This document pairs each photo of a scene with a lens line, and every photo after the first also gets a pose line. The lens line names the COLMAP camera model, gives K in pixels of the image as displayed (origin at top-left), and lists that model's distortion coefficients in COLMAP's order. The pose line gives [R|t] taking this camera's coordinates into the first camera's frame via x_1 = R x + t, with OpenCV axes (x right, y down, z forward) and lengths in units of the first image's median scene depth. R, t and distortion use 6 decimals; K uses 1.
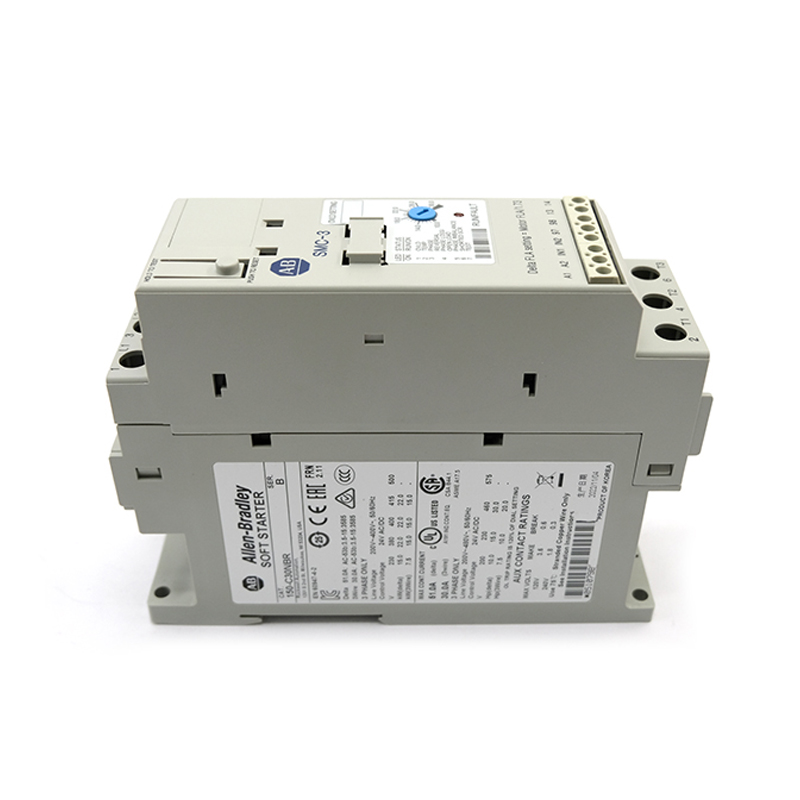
lens RADIAL K [[966.3, 0, 400.0], [0, 966.3, 400.0], [0, 0, 1]] dist [-0.020856, -0.009243]
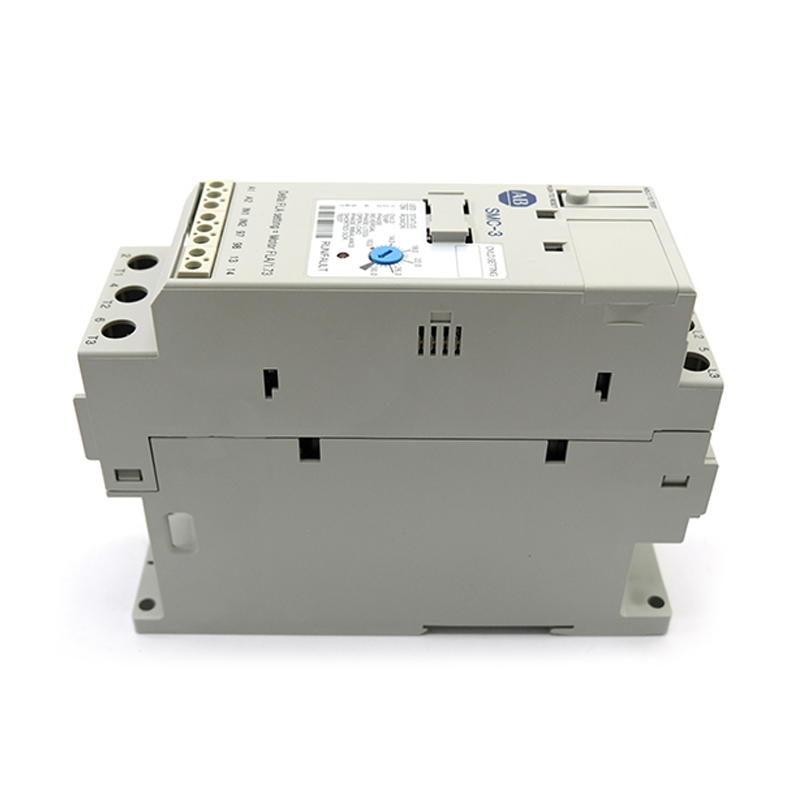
lens RADIAL K [[1002.4, 0, 400.0], [0, 1002.4, 400.0], [0, 0, 1]] dist [0.001808, 0.000389]
pose [[-0.999884, -0.010551, -0.010978, 0.019792], [-0.013264, 0.249615, 0.968254, -1.057594], [-0.007476, 0.968288, -0.249726, 1.396527]]
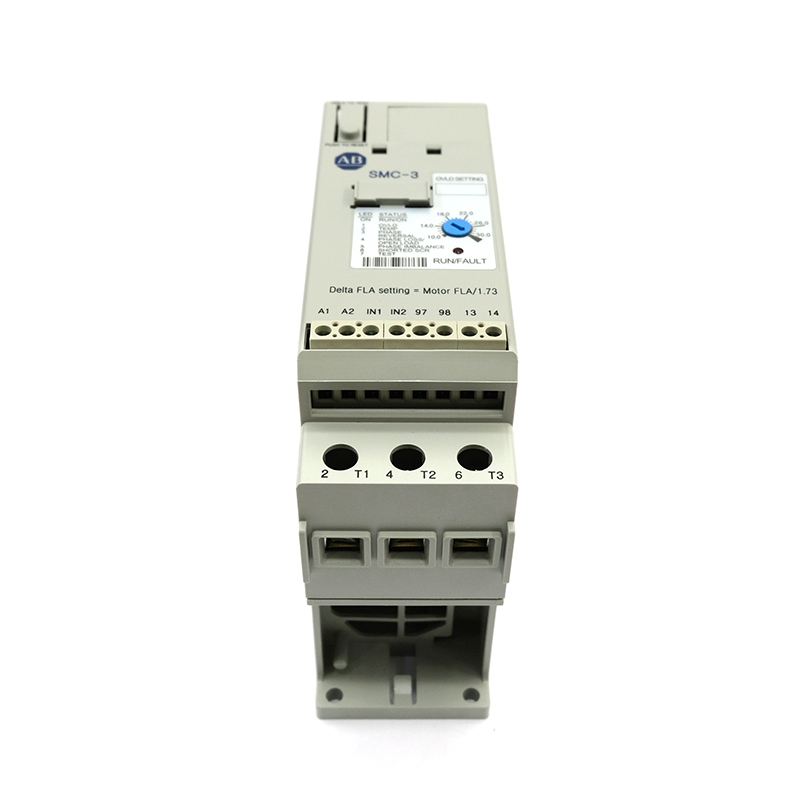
lens RADIAL K [[1015.8, 0, 421.4], [0, 1015.8, 429.3], [0, 0, 1]] dist [-0.001758, -0.003249]
pose [[0.012300, 0.708398, -0.705706, 0.918458], [-0.614758, 0.561975, 0.553405, -0.644812], [0.788620, 0.427031, 0.442406, 0.630676]]
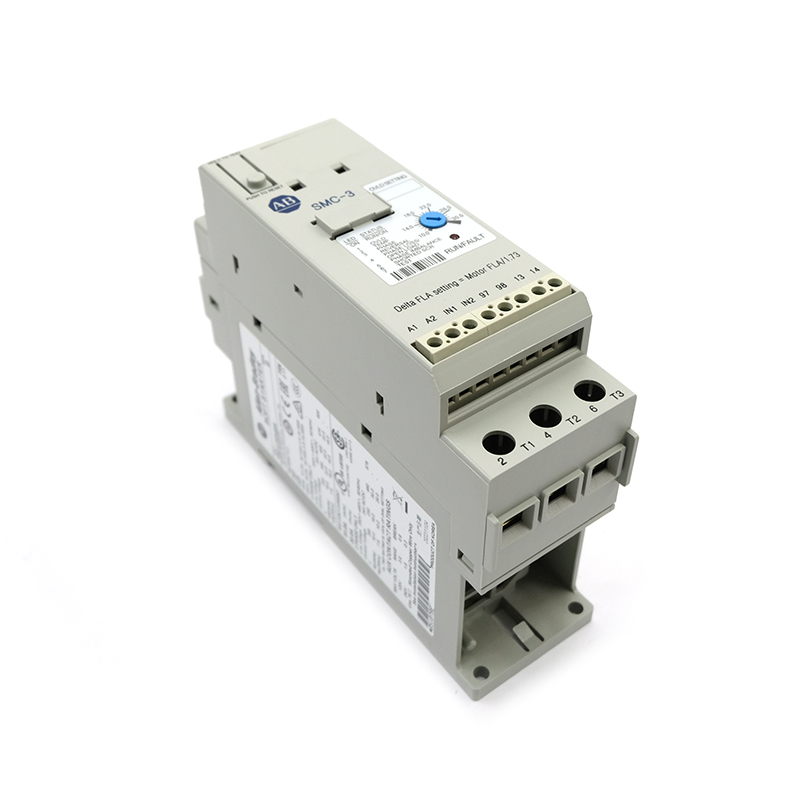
lens RADIAL K [[966.3, 0, 400.0], [0, 966.3, 400.0], [0, 0, 1]] dist [-0.020856, -0.009243]
pose [[0.586009, 0.554461, -0.590903, 0.757589], [-0.471877, 0.826337, 0.307406, -0.349562], [0.658730, 0.098691, 0.745879, 0.222135]]
